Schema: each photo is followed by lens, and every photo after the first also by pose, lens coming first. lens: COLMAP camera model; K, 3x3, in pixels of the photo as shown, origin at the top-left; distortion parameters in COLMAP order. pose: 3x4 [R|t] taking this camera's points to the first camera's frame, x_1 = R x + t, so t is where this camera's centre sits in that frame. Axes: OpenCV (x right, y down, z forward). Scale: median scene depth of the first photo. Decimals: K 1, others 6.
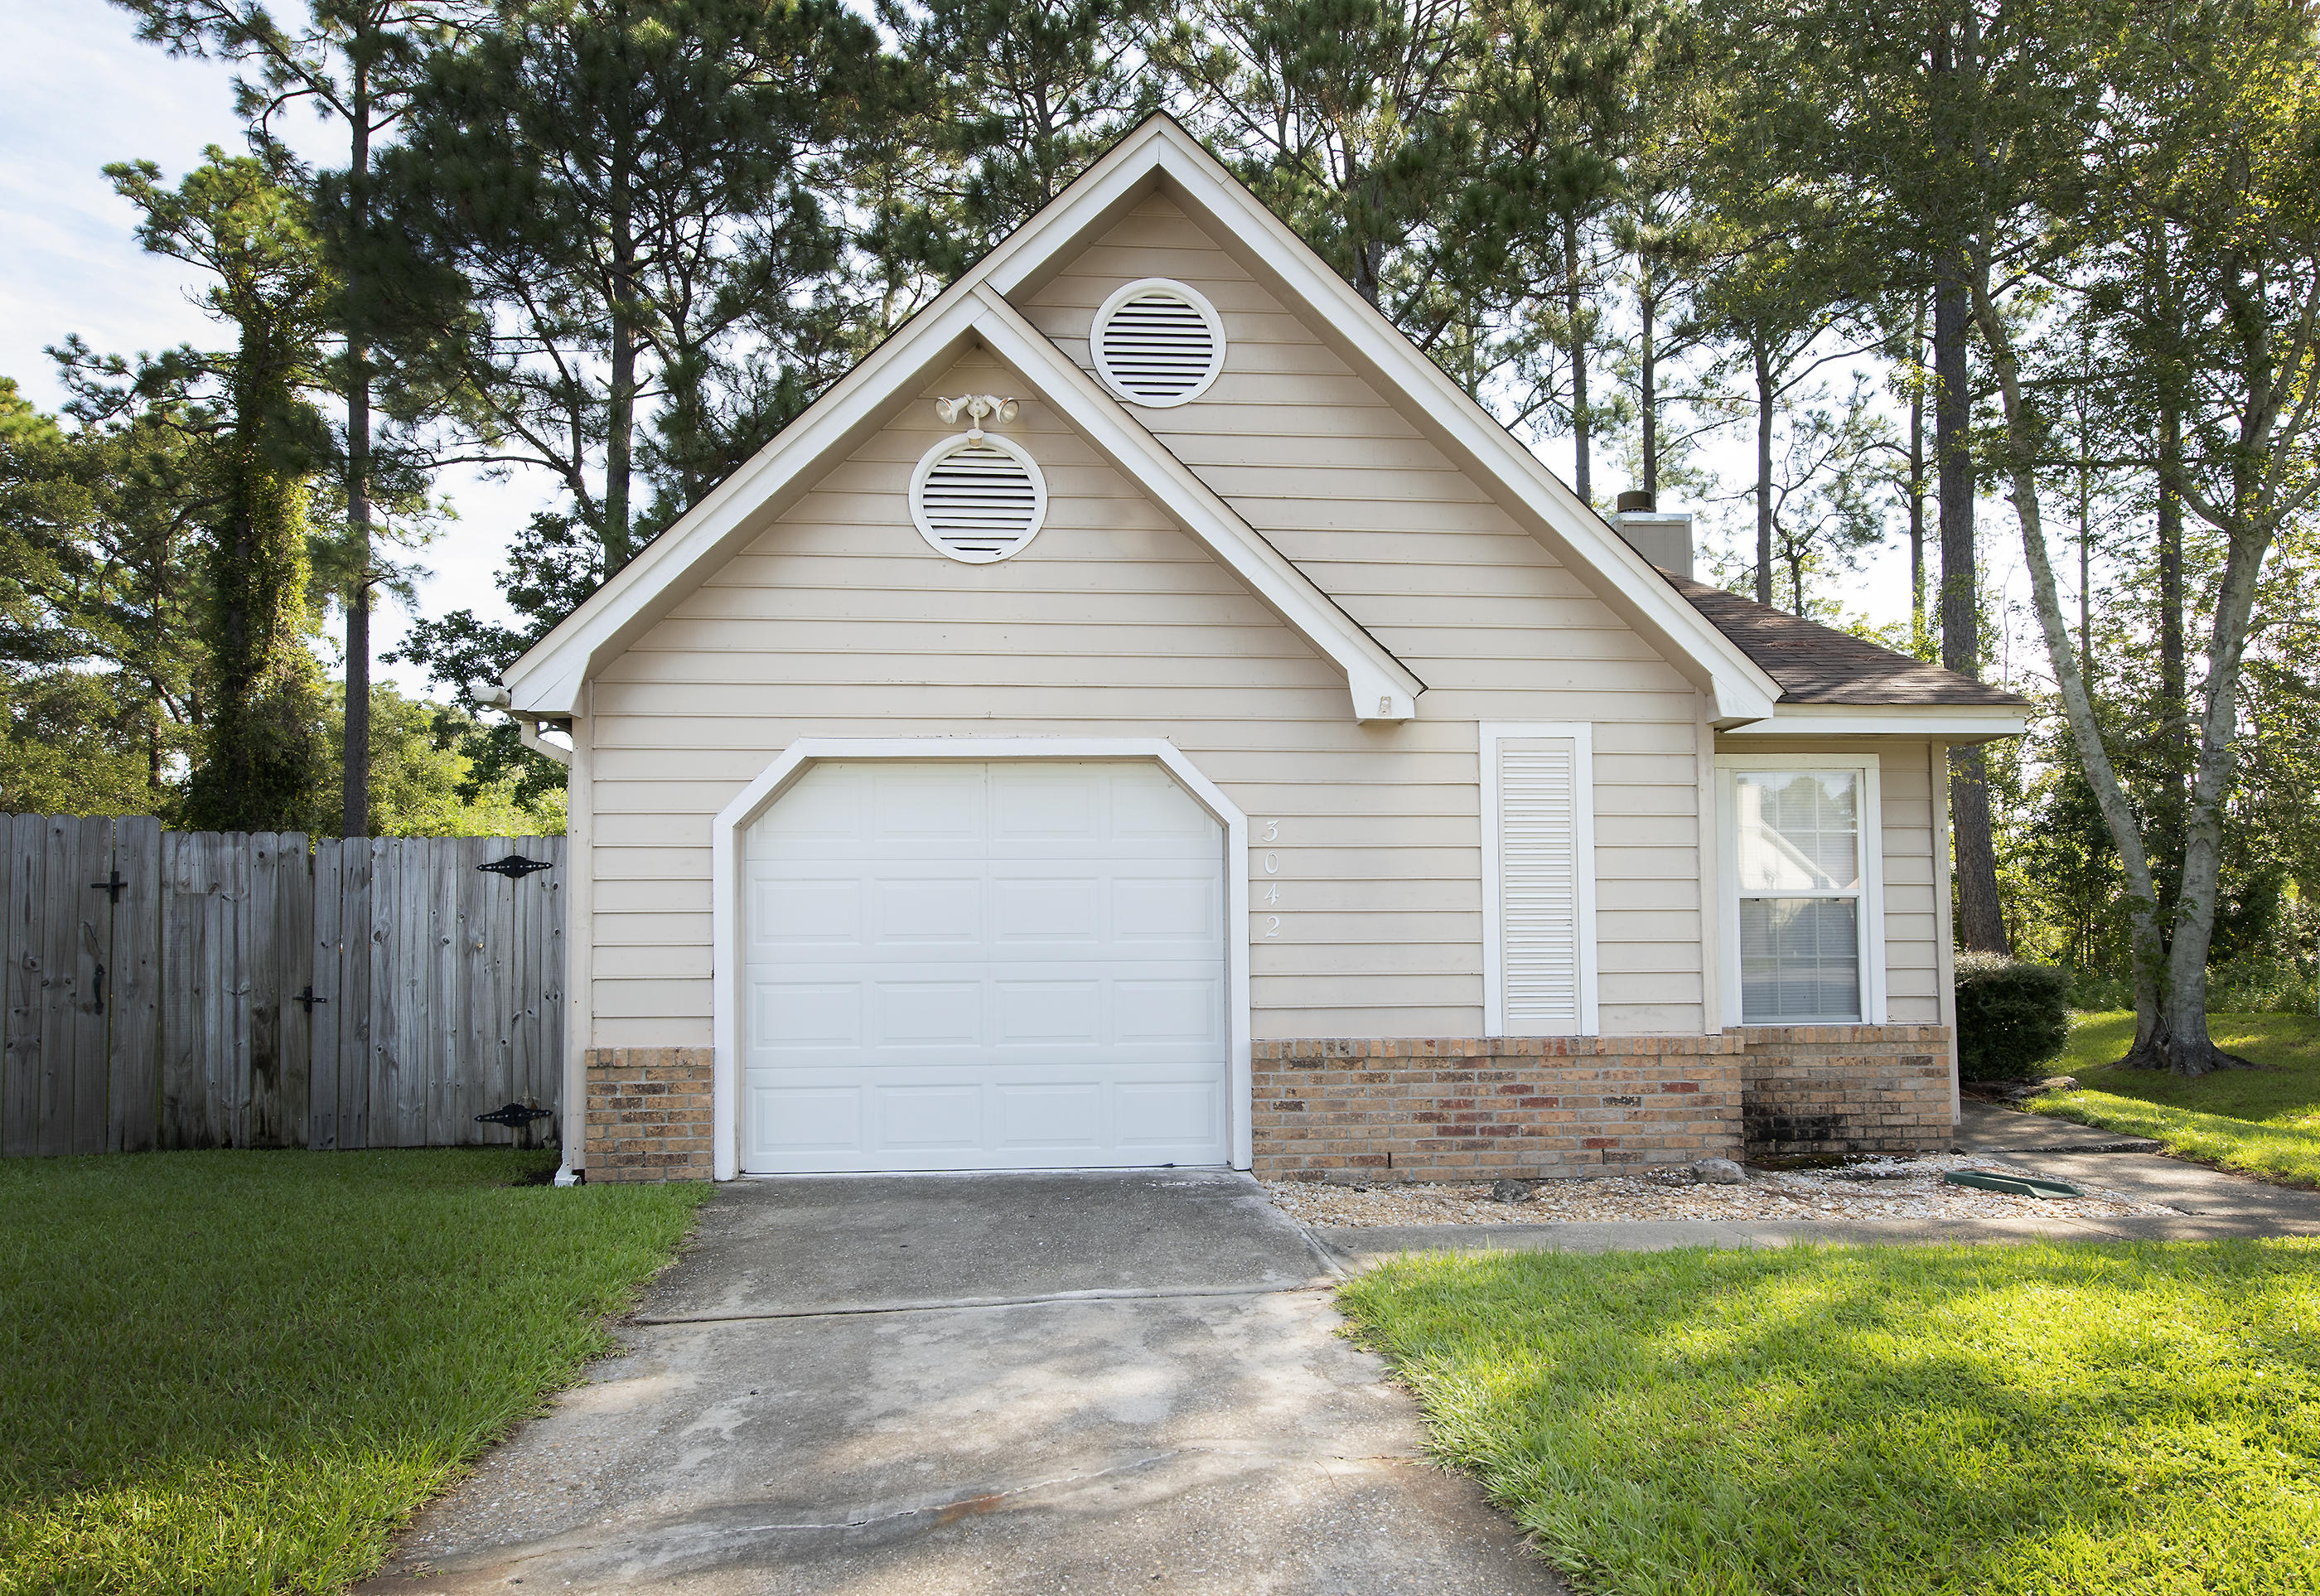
lens RADIAL K [[1359.2, 0, 1037.6], [0, 1359.2, 916.3], [0, 0, 1]] dist [0.016469, -0.000258]
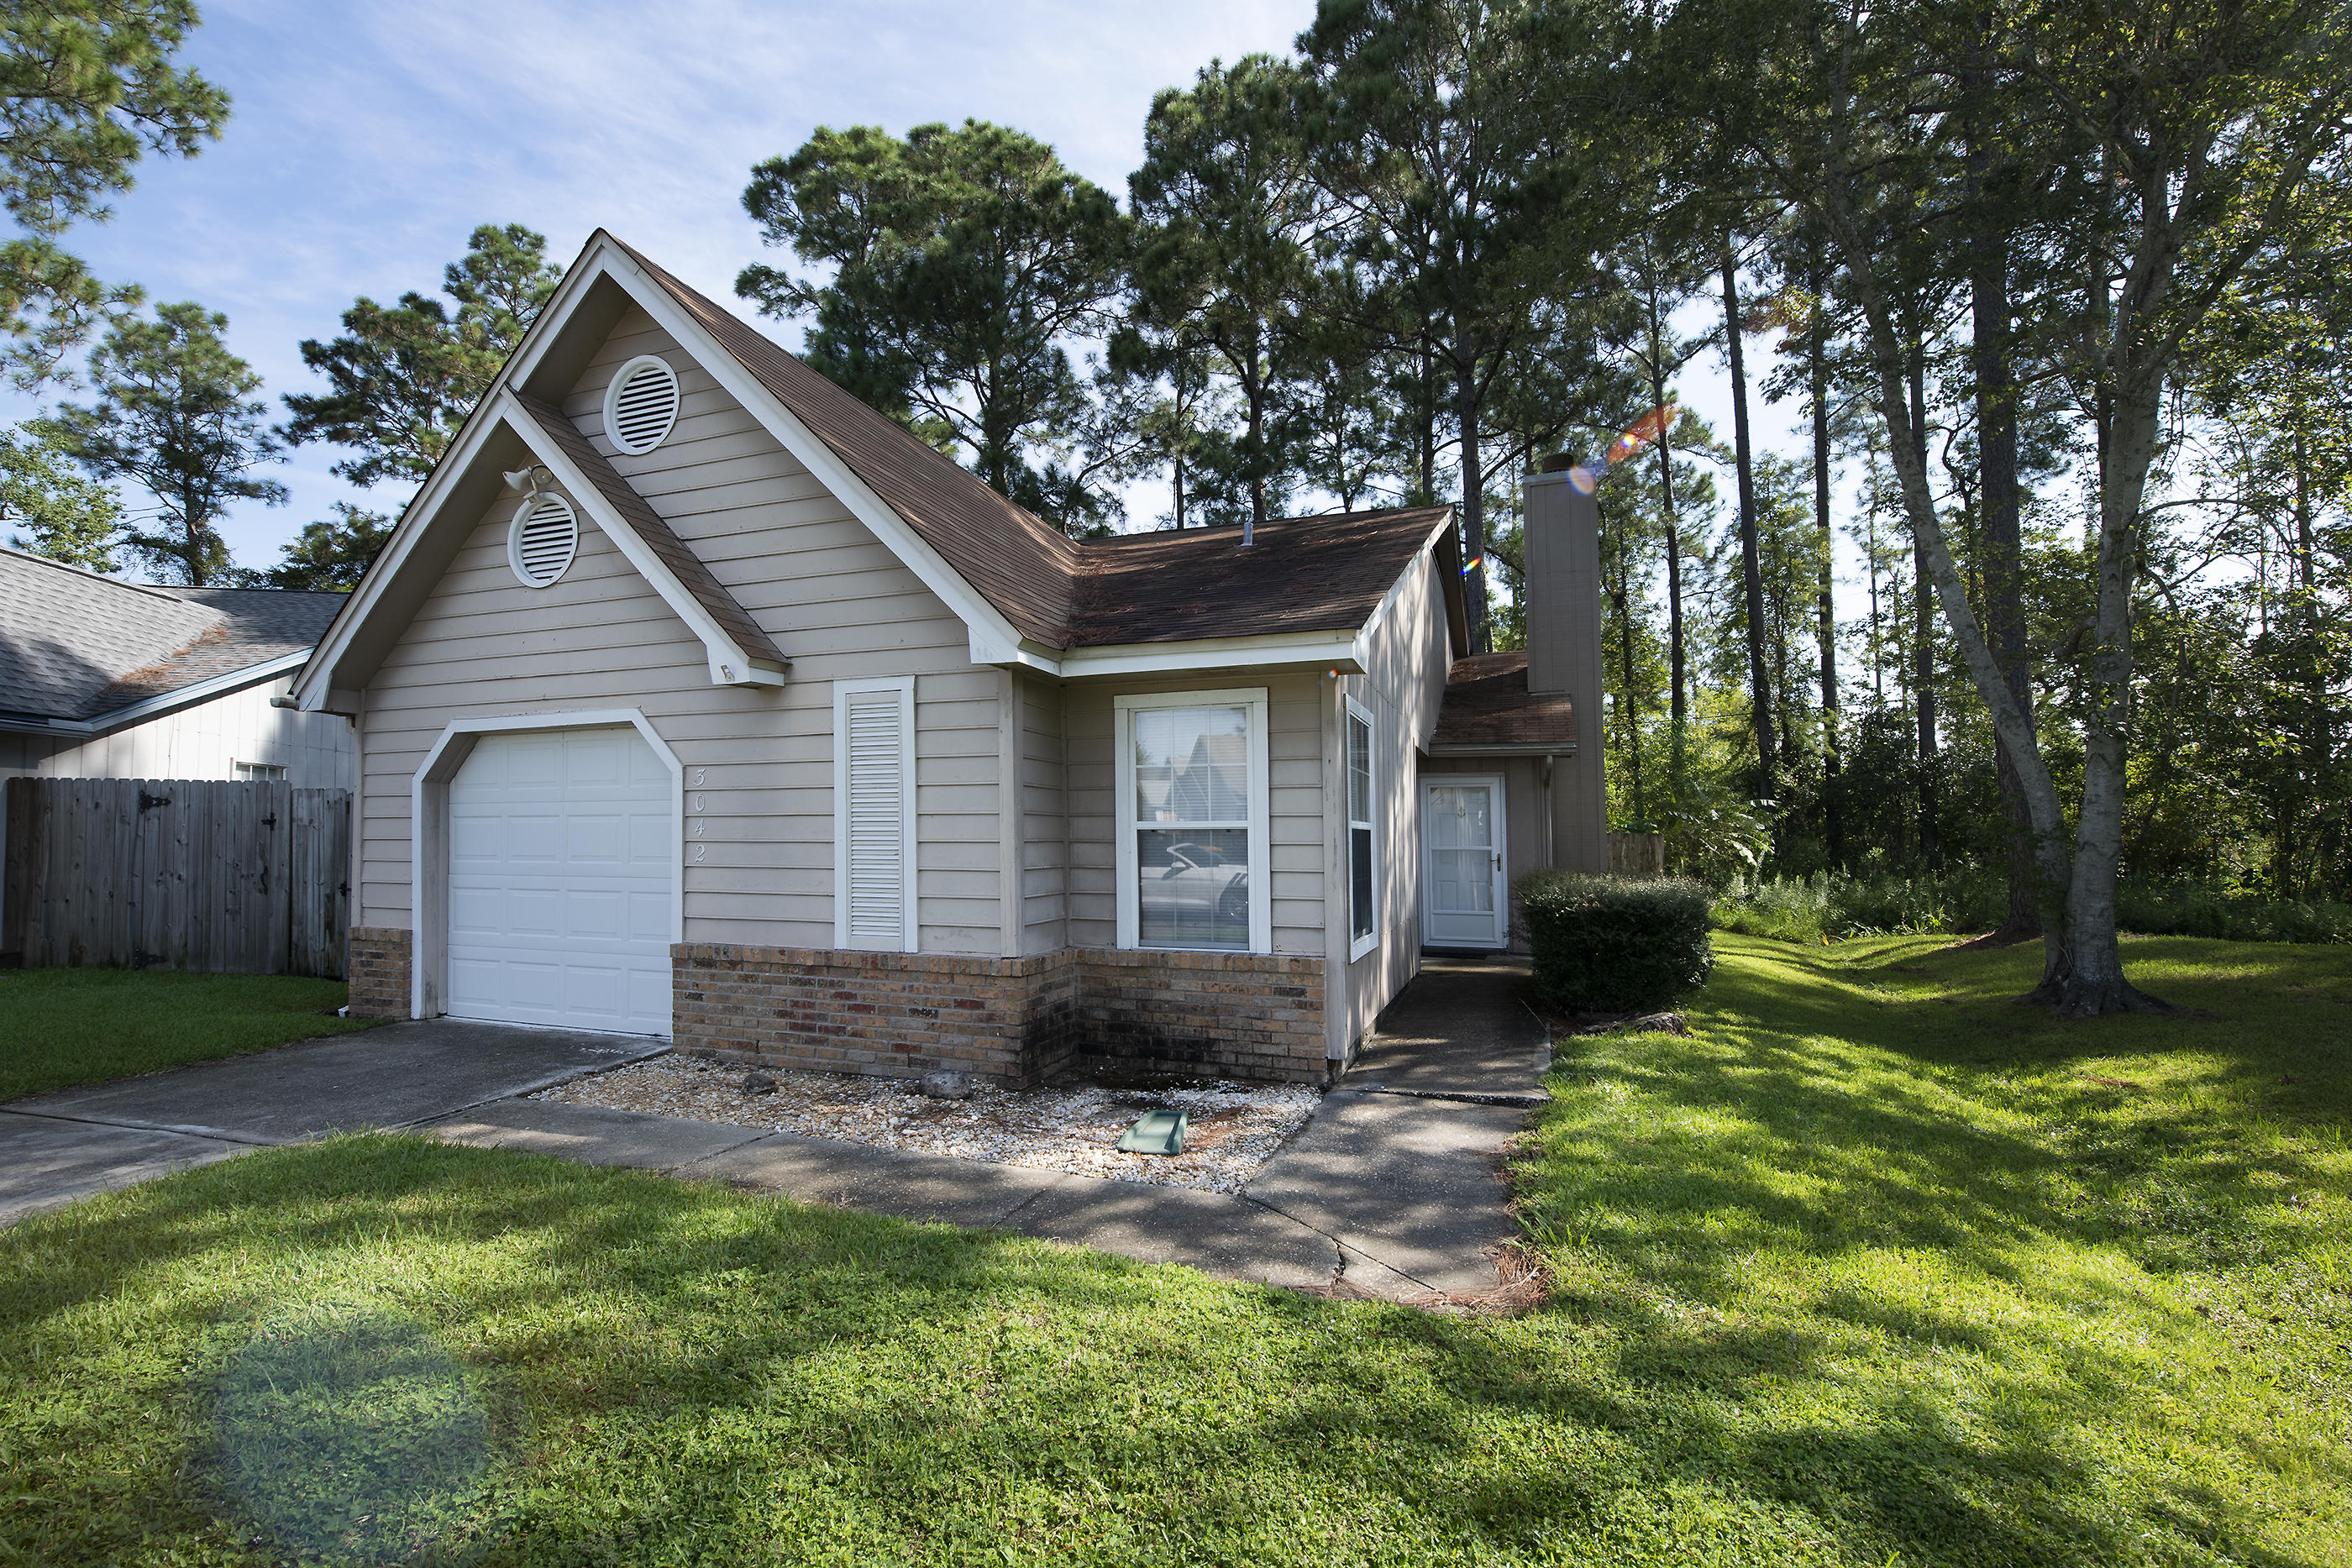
lens RADIAL K [[958.0, 0, 1276.8], [0, 958.0, 823.0], [0, 0, 1]] dist [-0.017213, -0.000689]
pose [[0.925702, 0.000544, -0.378253, 0.982506], [0.000503, 0.999996, 0.002671, -0.021881], [0.378253, -0.002663, 0.925698, 0.379797]]
